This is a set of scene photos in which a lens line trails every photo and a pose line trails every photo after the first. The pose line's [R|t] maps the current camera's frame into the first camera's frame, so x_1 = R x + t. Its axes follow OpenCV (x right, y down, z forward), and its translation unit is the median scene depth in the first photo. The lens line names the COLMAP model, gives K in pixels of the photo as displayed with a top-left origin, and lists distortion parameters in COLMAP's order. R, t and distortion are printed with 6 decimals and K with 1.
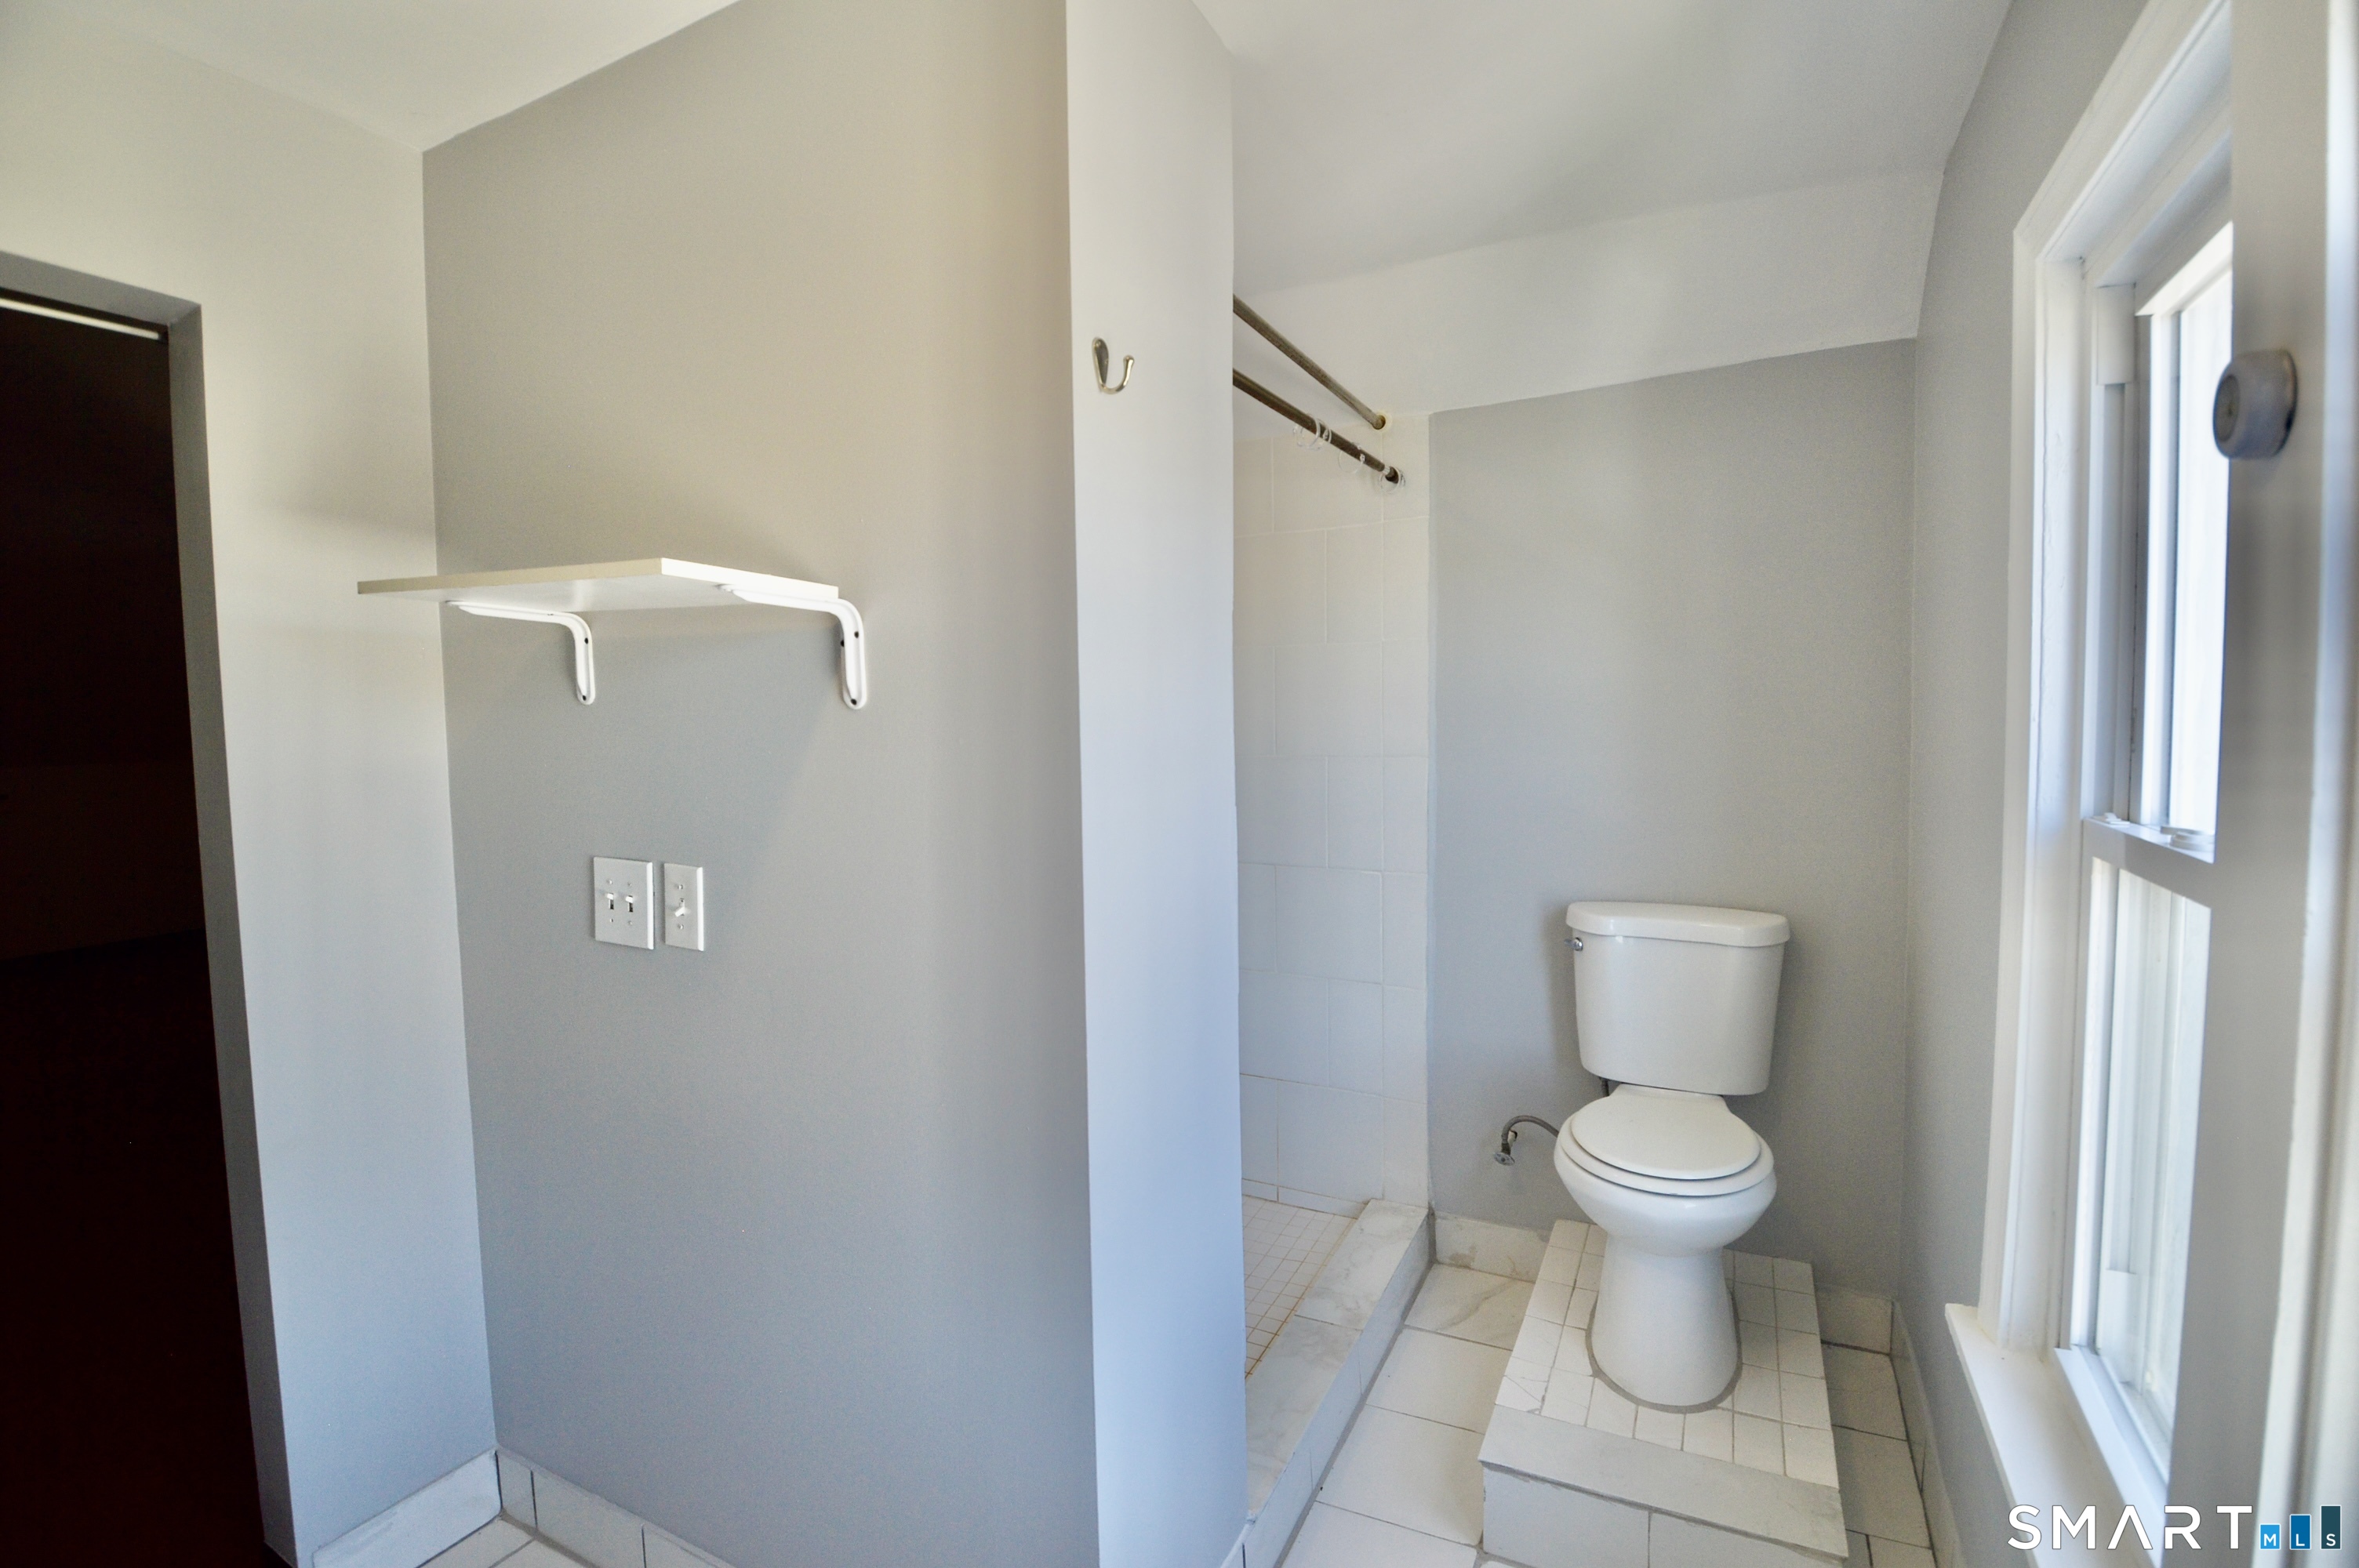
lens RADIAL K [[1049.5, 0, 1178.4], [0, 1049.5, 779.8], [0, 0, 1]] dist [-0.015622, -0.008713]
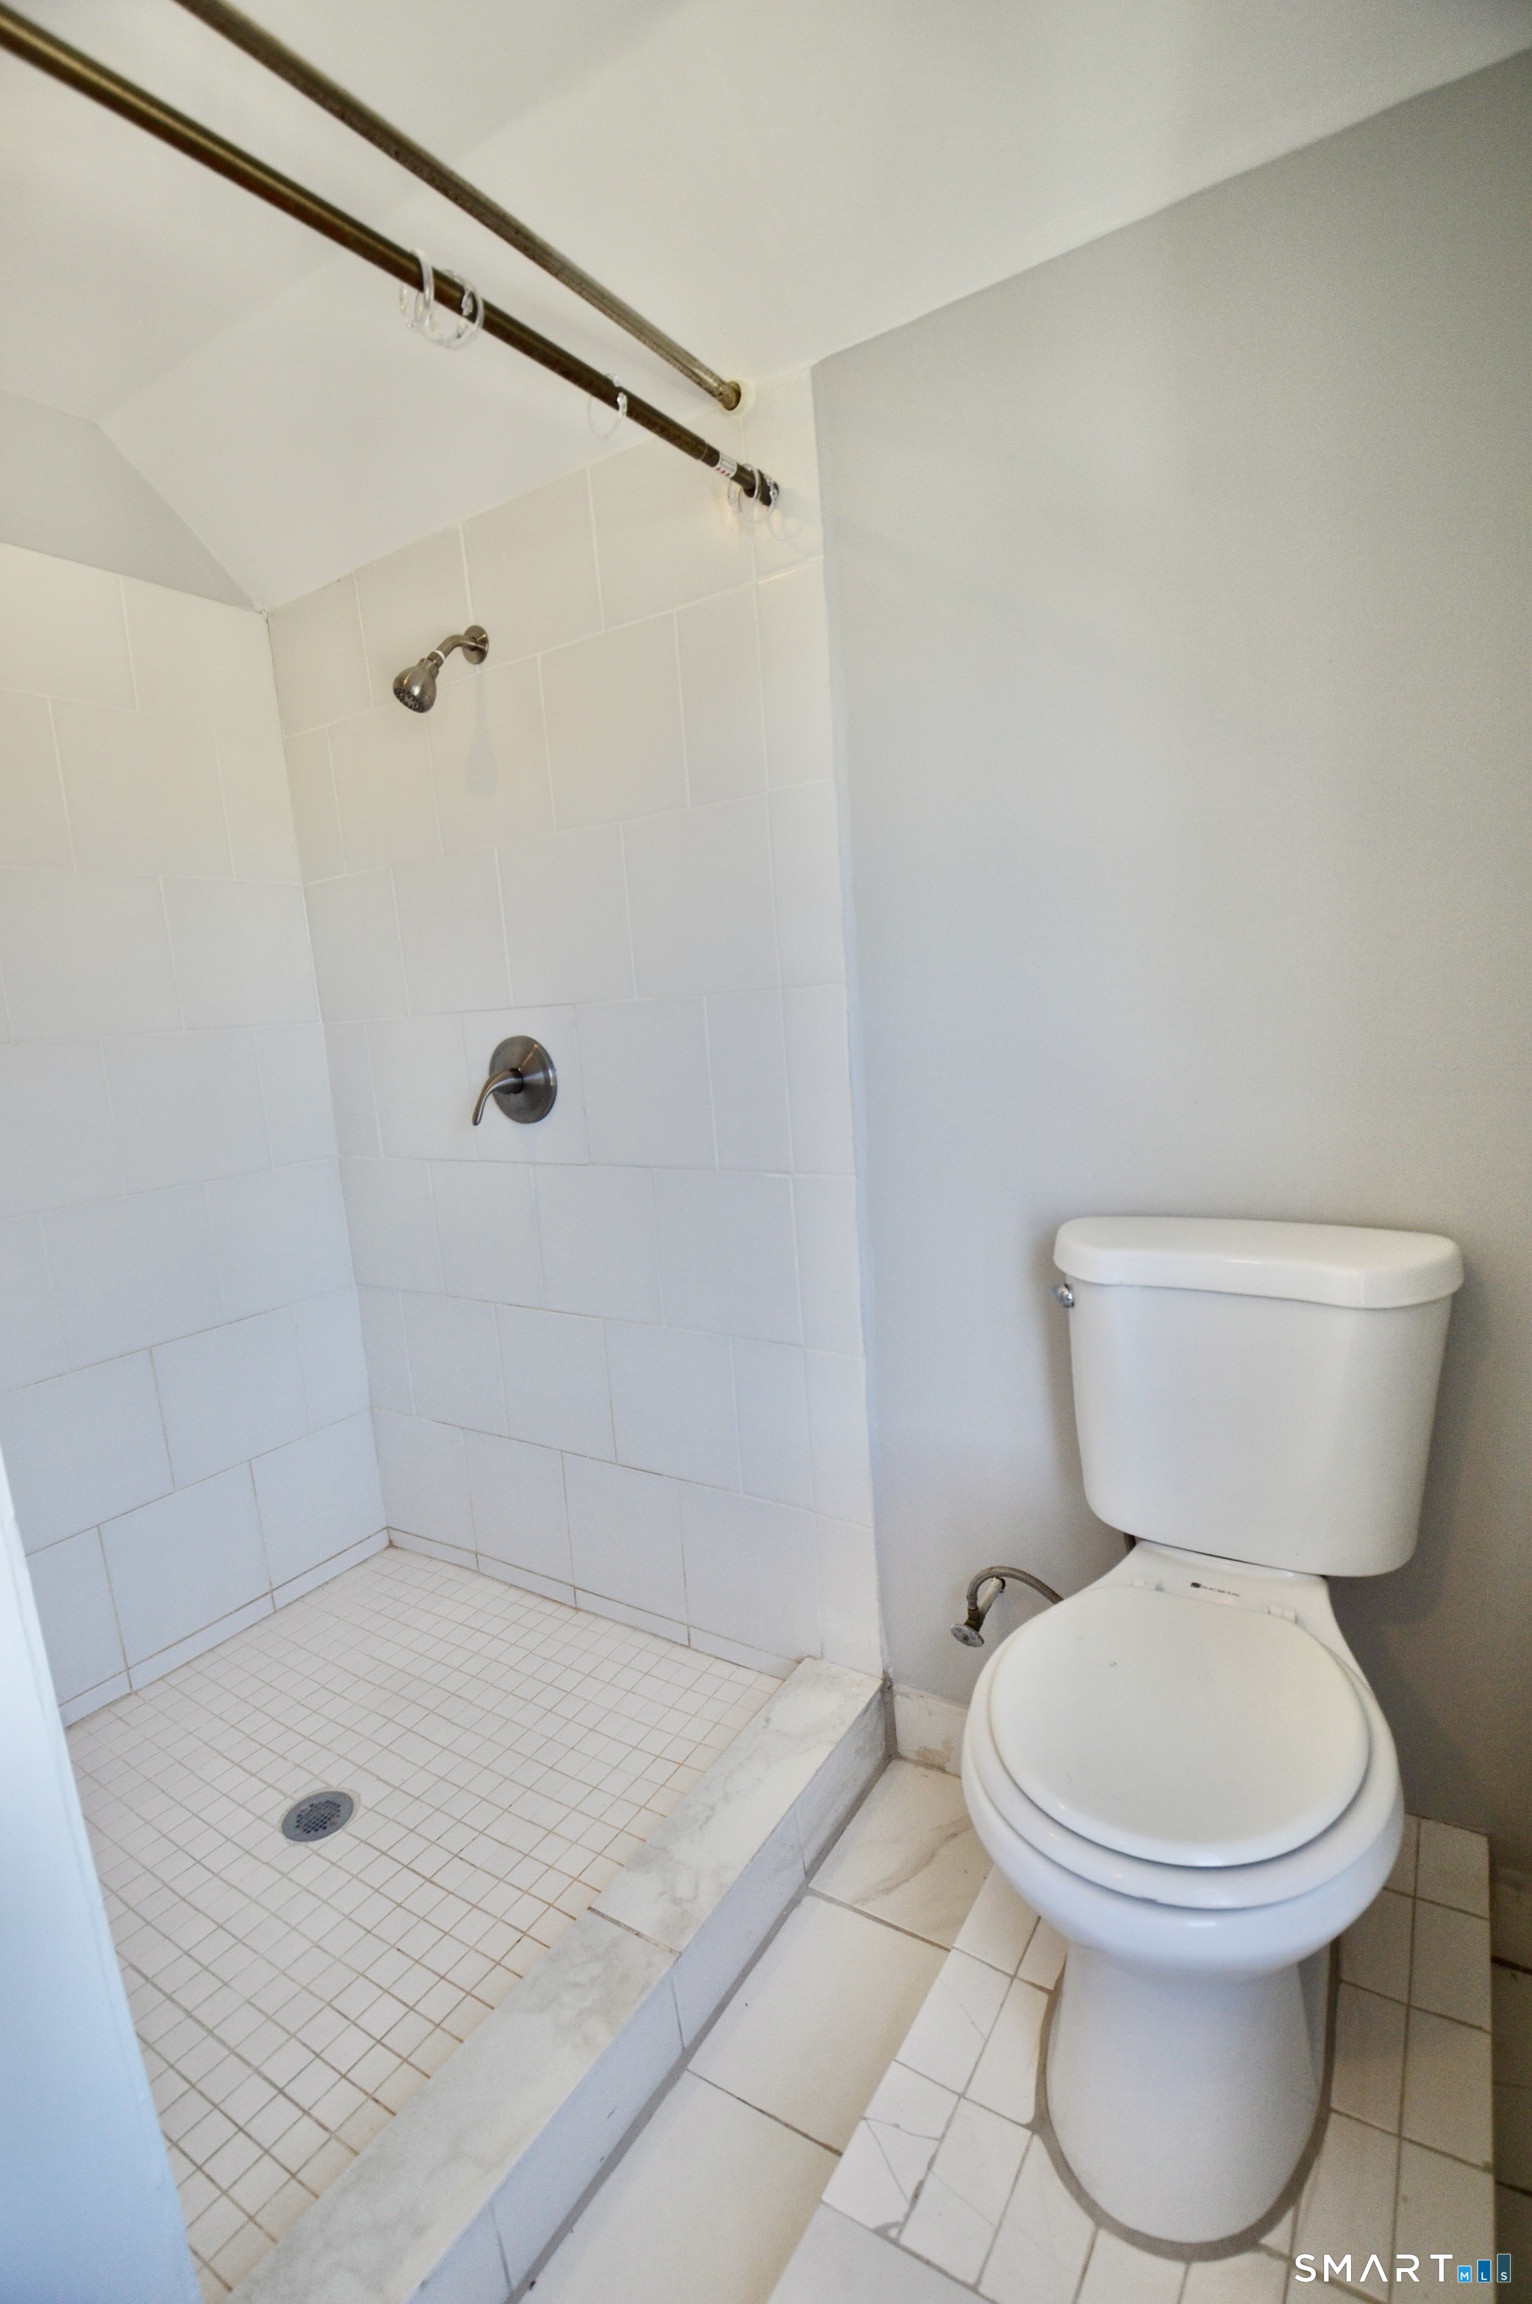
lens RADIAL K [[1025.2, 0, 784.3], [0, 1025.2, 1164.1], [0, 0, 1]] dist [-0.015622, -0.008713]
pose [[0.995232, -0.034226, -0.091335, 0.274255], [0.043235, 0.994191, 0.098566, 0.025661], [0.087431, -0.102045, 0.990930, 0.436772]]
